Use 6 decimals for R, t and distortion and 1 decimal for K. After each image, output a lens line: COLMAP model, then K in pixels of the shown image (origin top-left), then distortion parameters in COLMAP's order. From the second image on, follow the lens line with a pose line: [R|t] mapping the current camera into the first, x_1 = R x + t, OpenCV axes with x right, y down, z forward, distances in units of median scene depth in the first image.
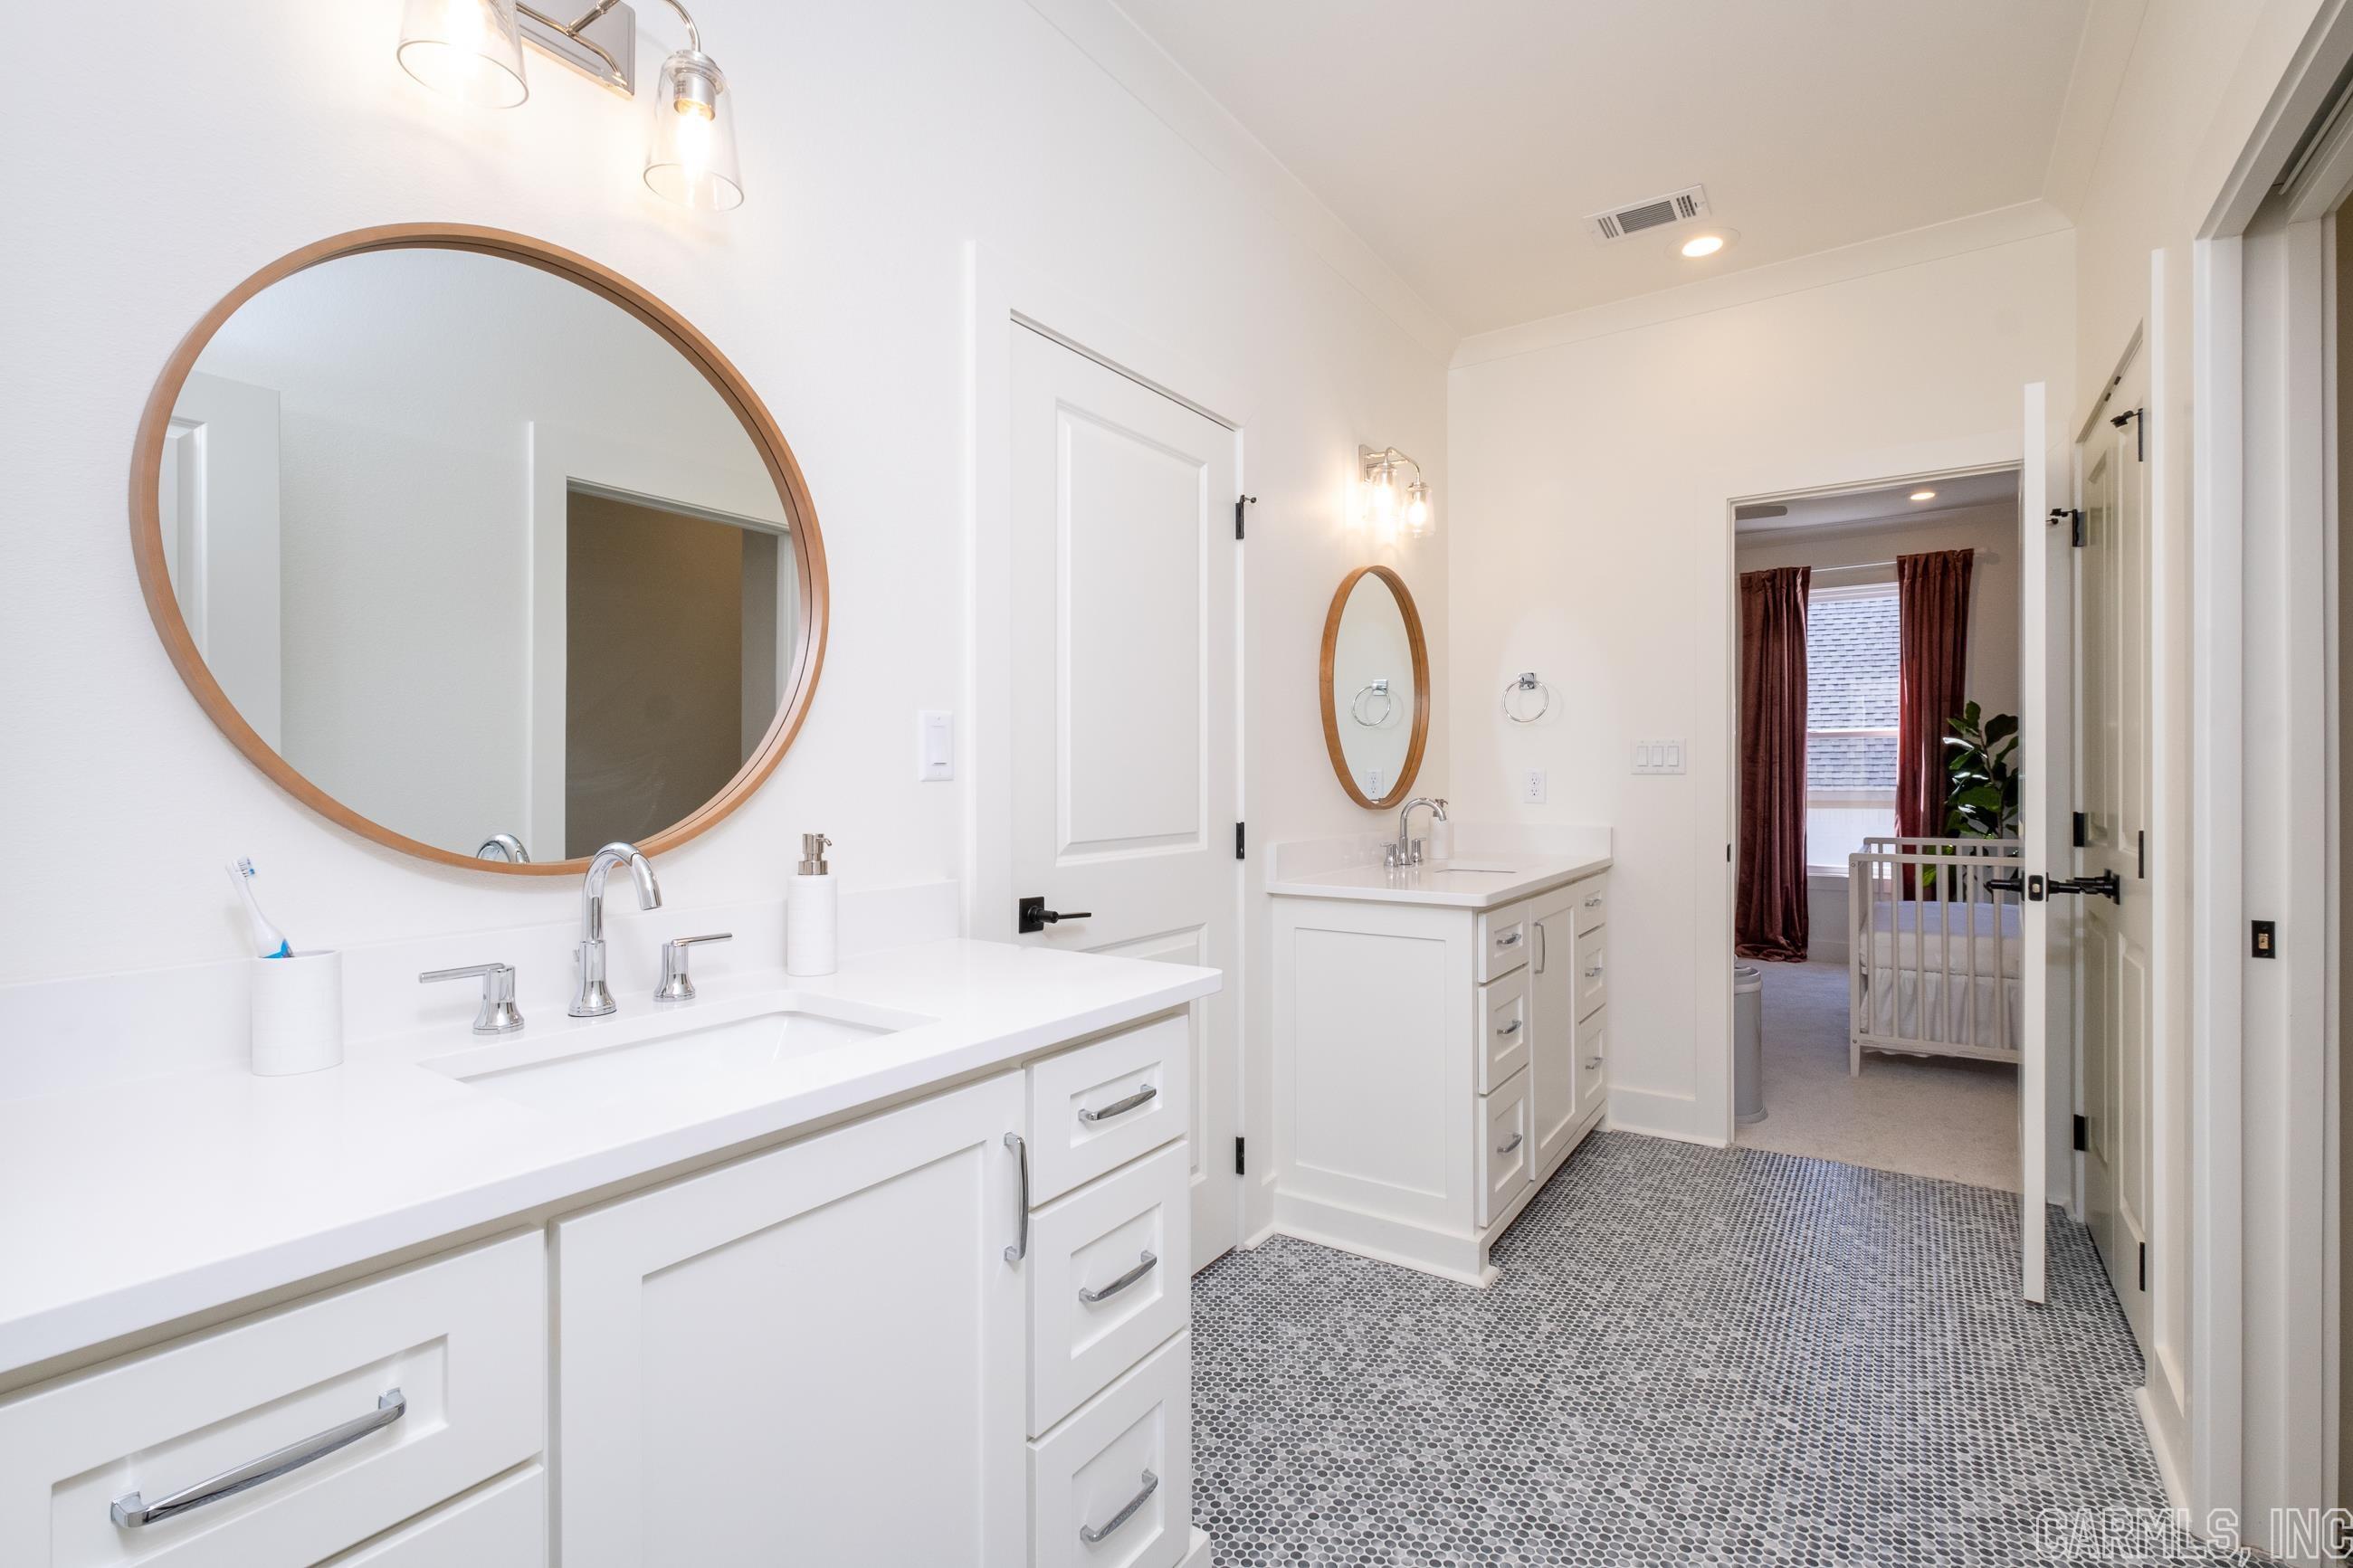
lens RADIAL K [[1059.0, 0, 1176.5], [0, 1059.0, 784.0], [0, 0, 1]] dist [0.000631, 0.000081]
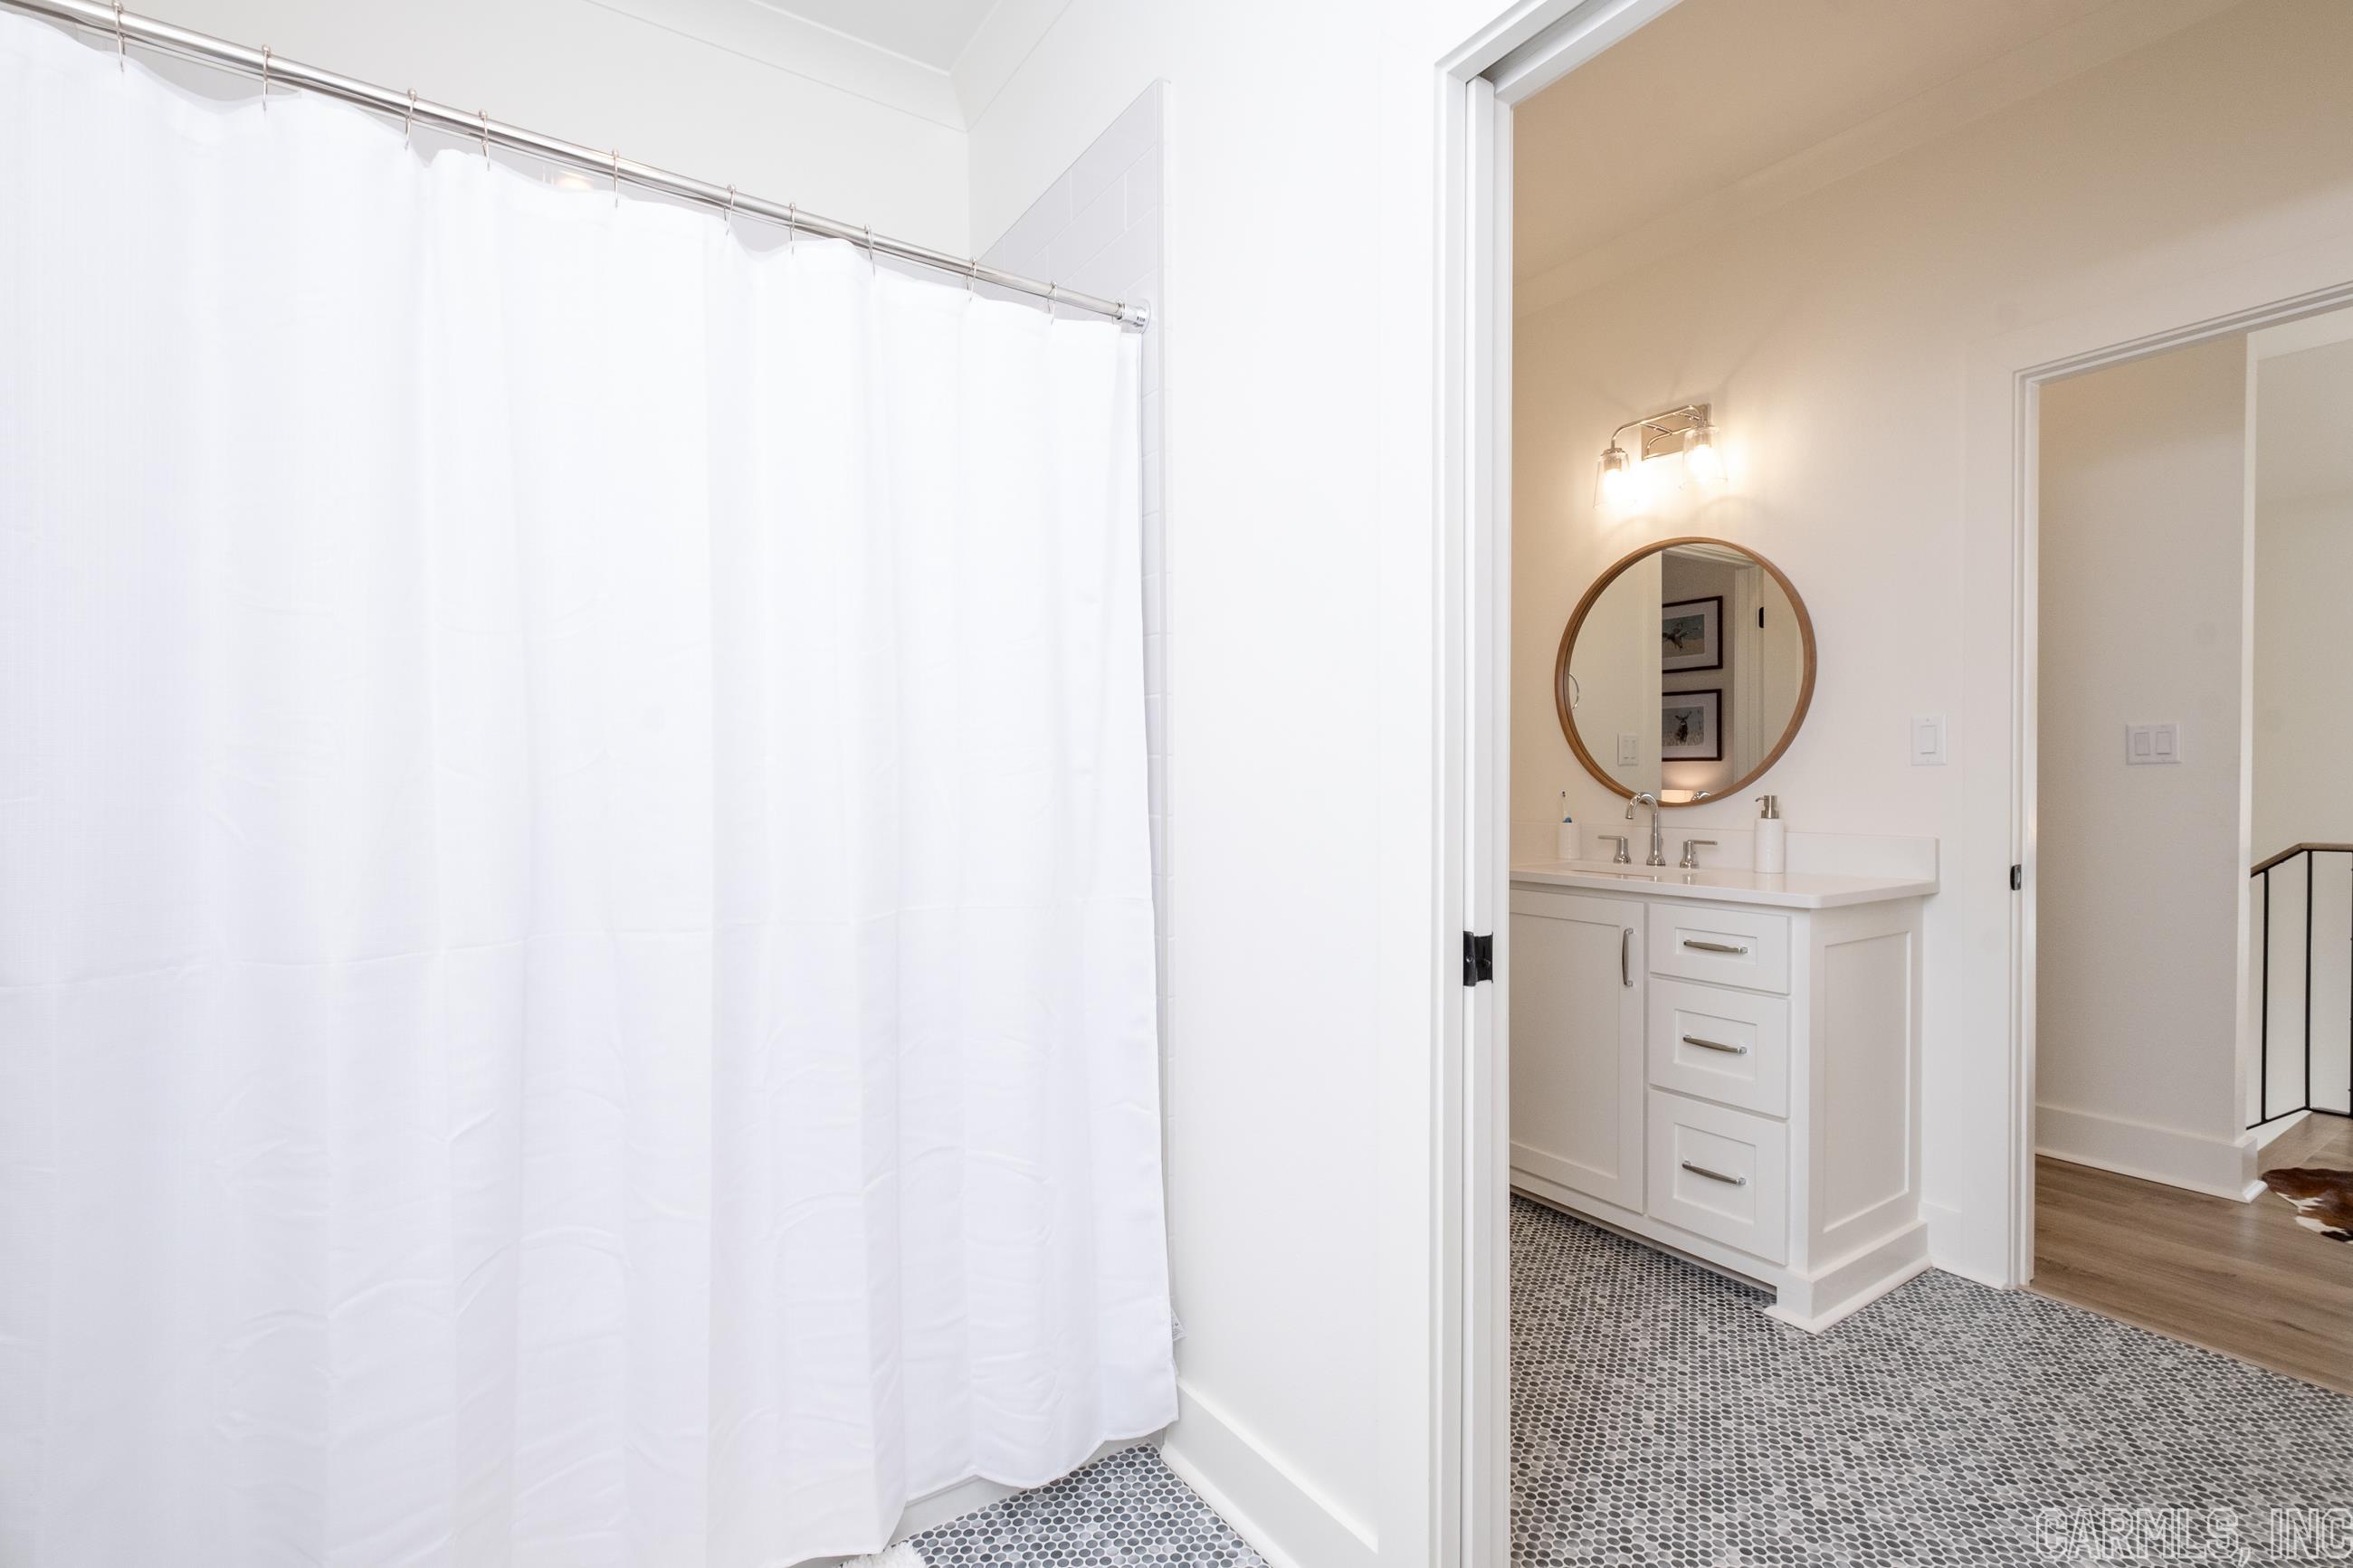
lens RADIAL K [[1059.0, 0, 1176.5], [0, 1059.0, 784.0], [0, 0, 1]] dist [0.000631, 0.000081]
pose [[-0.354271, 0.020532, -0.934917, 1.700405], [0.004809, 0.999786, 0.020135, -0.015600], [0.935130, 0.002637, -0.354294, 0.694266]]
